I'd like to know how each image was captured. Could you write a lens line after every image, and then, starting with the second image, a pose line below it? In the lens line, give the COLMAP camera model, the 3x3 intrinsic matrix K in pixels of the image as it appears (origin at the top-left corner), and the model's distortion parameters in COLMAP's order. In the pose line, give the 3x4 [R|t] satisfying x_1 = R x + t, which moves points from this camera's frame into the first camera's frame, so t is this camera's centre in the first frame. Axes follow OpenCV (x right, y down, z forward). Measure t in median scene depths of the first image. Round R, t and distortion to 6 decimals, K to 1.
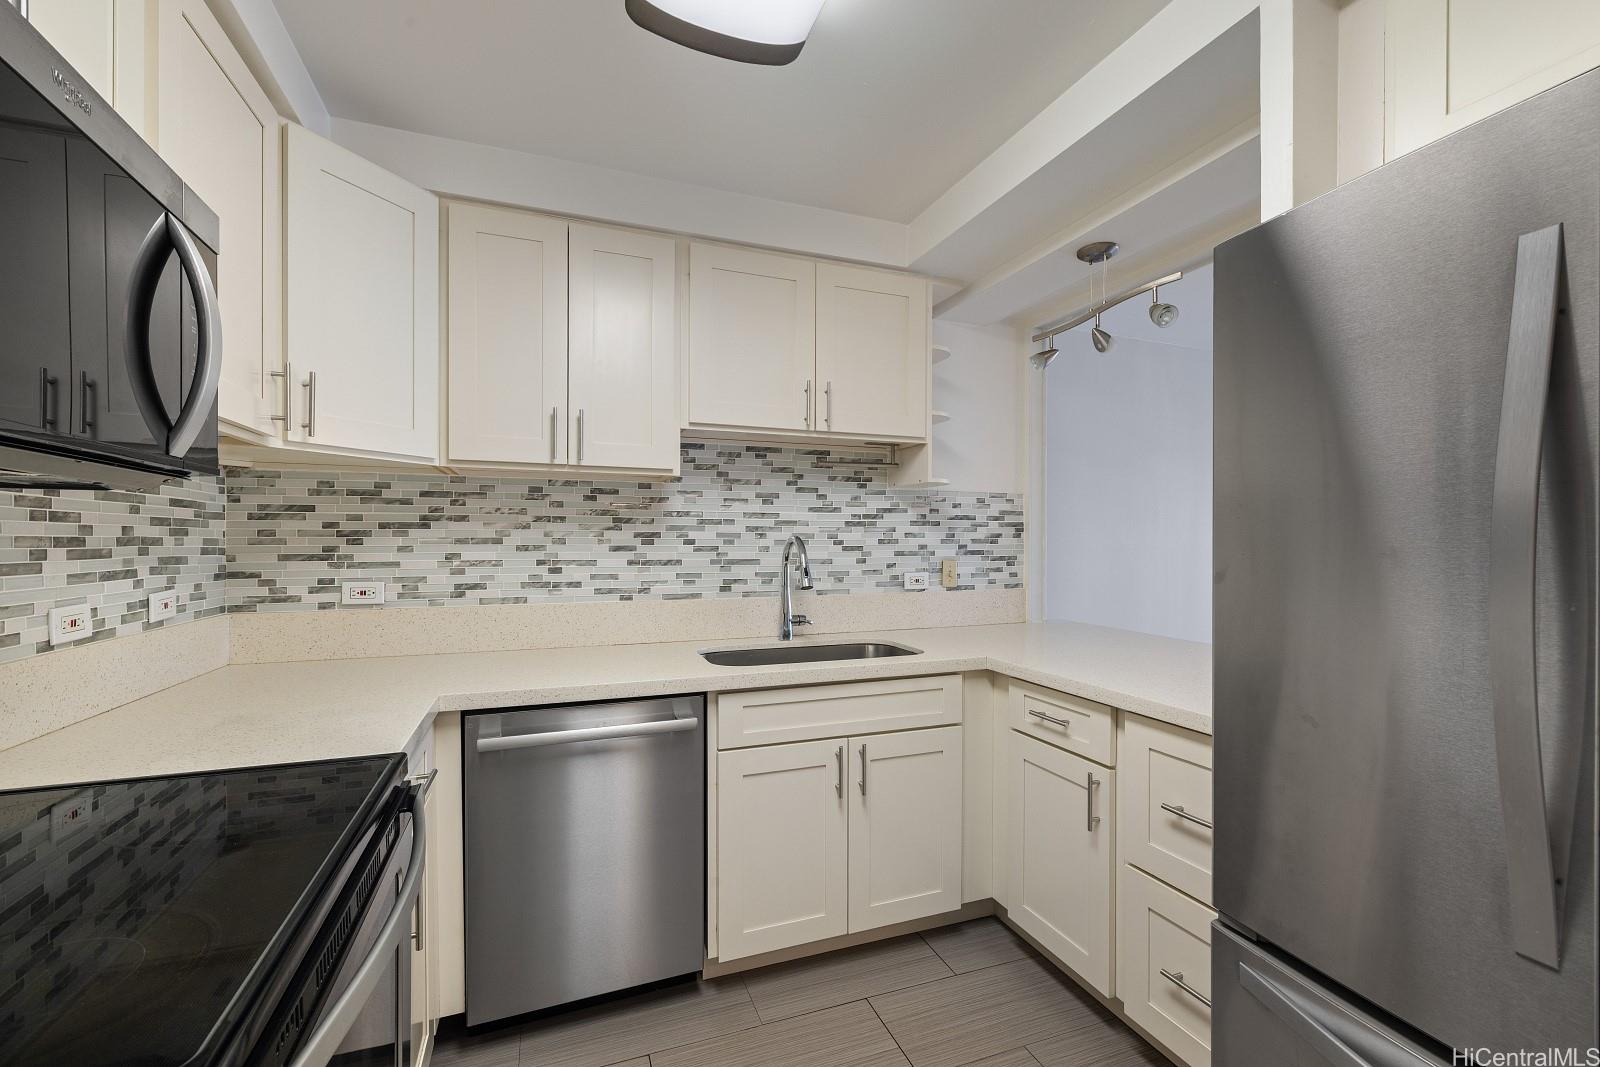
lens RADIAL K [[682.1, 0, 807.5], [0, 682.1, 544.4], [0, 0, 1]] dist [0.001608, 0.000143]
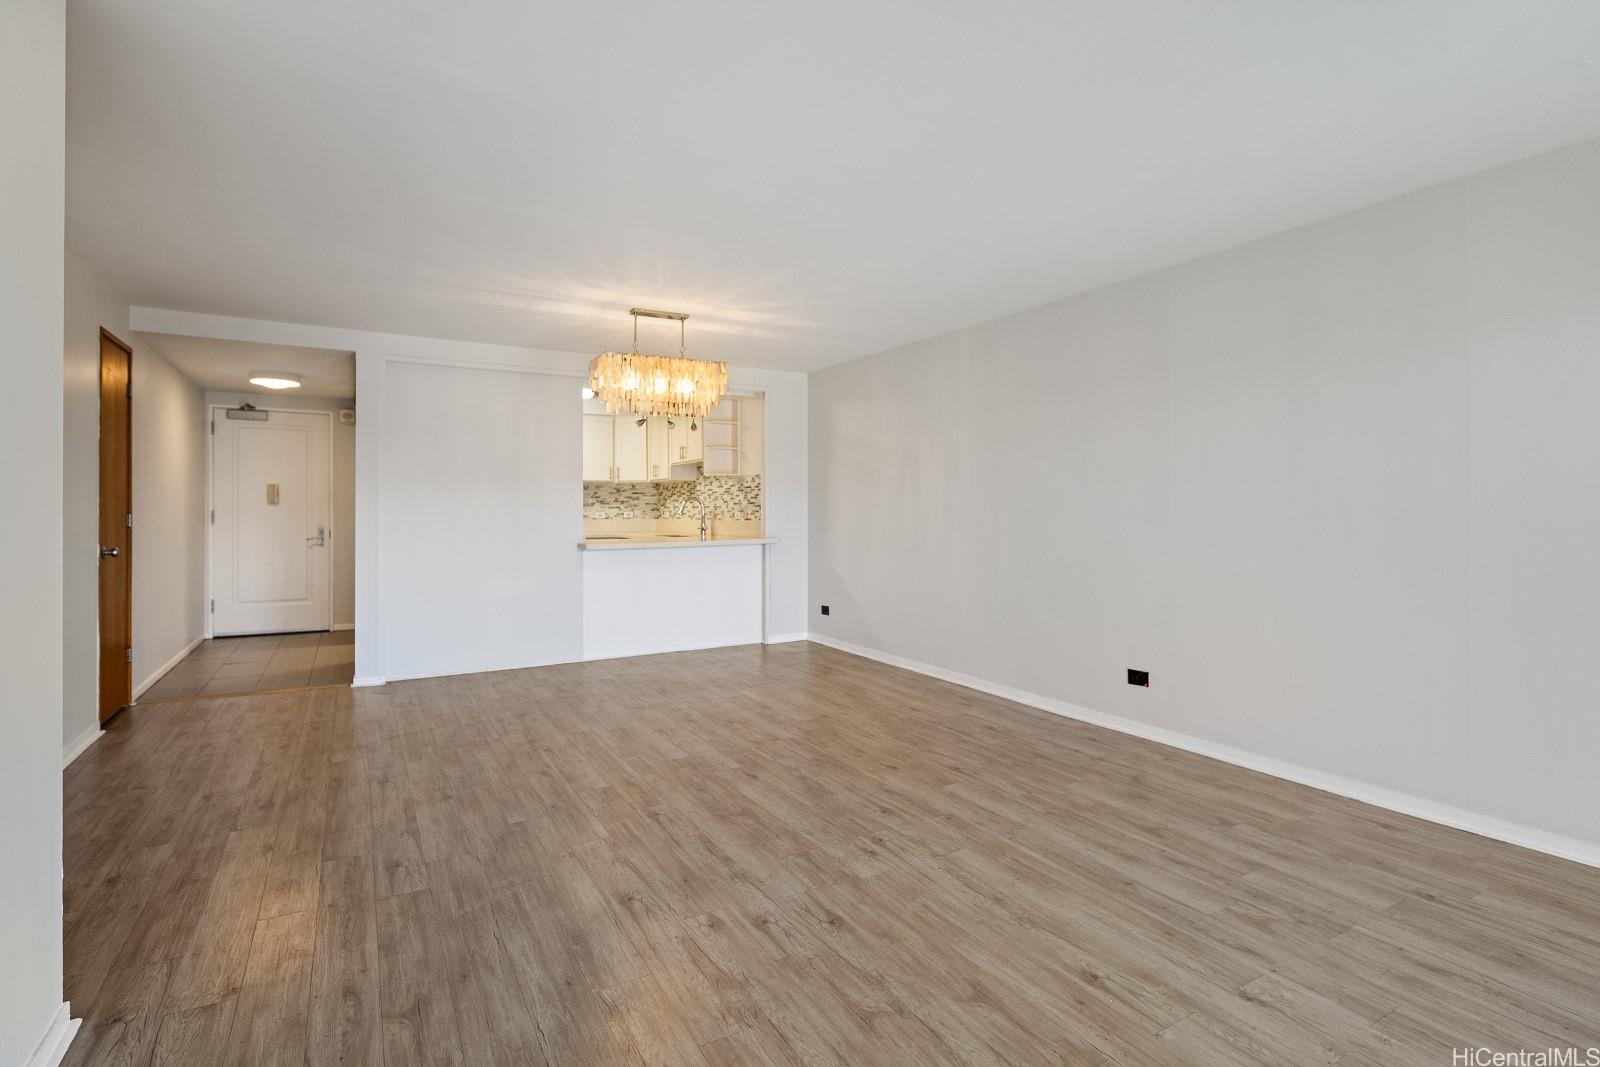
lens RADIAL K [[779.8, 0, 800.5], [0, 779.8, 508.4], [0, 0, 1]] dist [-0.001166, -0.001113]
pose [[0.153489, -0.004759, -0.988139, 3.401939], [-0.001049, 0.999987, -0.004979, 0.051464], [0.988150, 0.001801, 0.153482, 0.977119]]
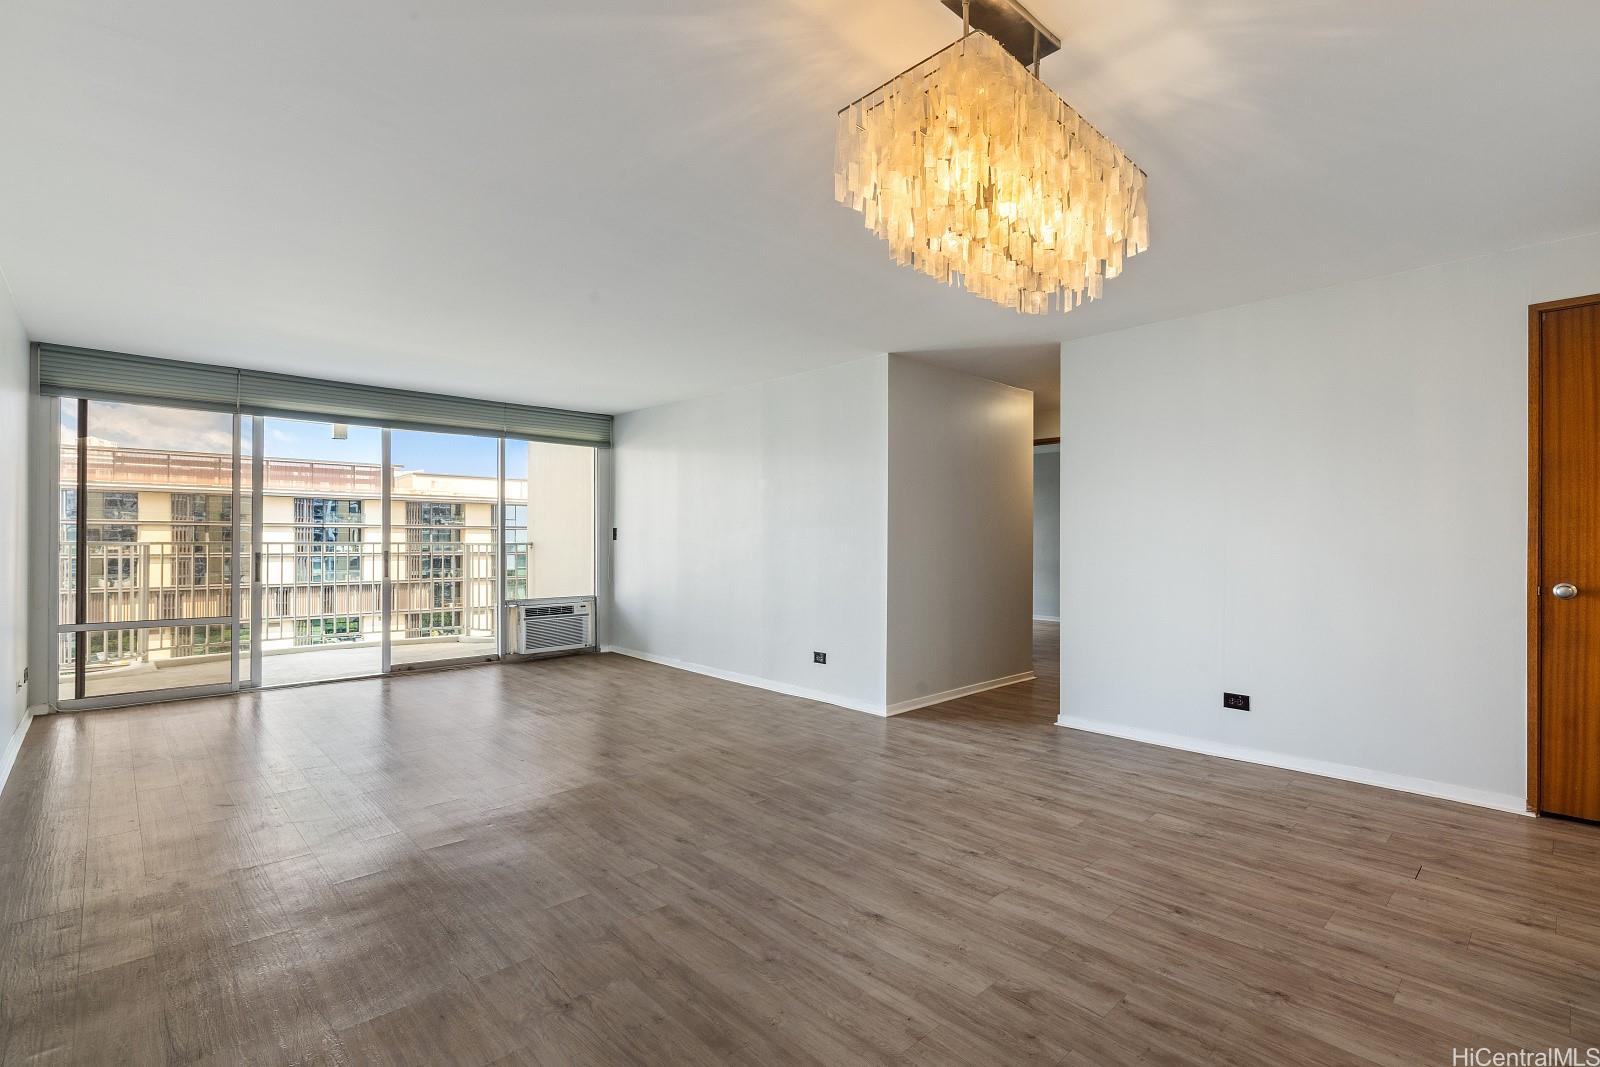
lens RADIAL K [[737.9, 0, 804.0], [0, 737.9, 535.2], [0, 0, 1]] dist [-0.001396, -0.000455]
pose [[-0.382060, 0.003160, 0.924132, 0.661187], [-0.001073, 0.999992, -0.003863, 0.055414], [-0.924137, -0.002467, -0.382053, 1.403314]]
